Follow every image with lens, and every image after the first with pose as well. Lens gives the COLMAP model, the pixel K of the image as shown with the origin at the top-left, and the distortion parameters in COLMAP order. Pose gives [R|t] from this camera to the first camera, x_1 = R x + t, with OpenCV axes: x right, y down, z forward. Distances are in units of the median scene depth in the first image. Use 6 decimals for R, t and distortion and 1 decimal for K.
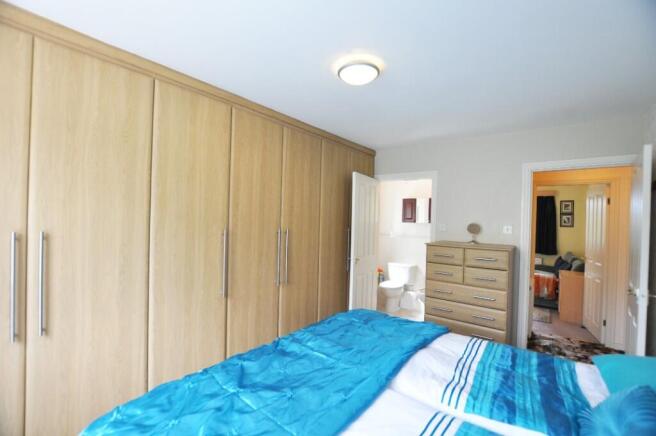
lens RADIAL K [[299.6, 0, 328.9], [0, 299.6, 221.4], [0, 0, 1]] dist [-0.001769, -0.000324]
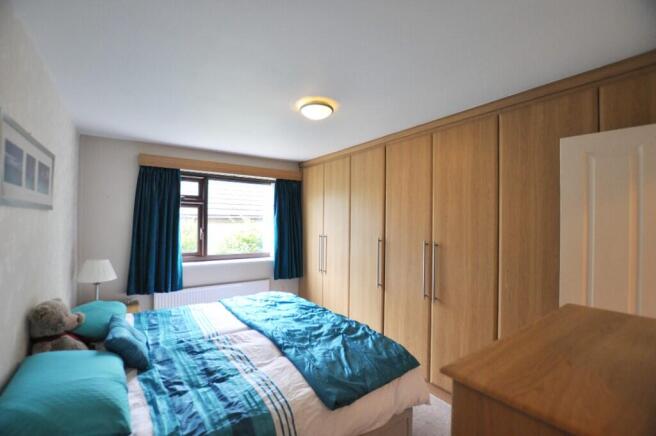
lens RADIAL K [[299.6, 0, 328.9], [0, 299.6, 221.4], [0, 0, 1]] dist [-0.001769, -0.000324]
pose [[-0.268811, -0.048392, -0.961977, 0.904906], [-0.030603, 0.998662, -0.041686, 0.013457], [0.962707, 0.018234, -0.269932, 1.002907]]
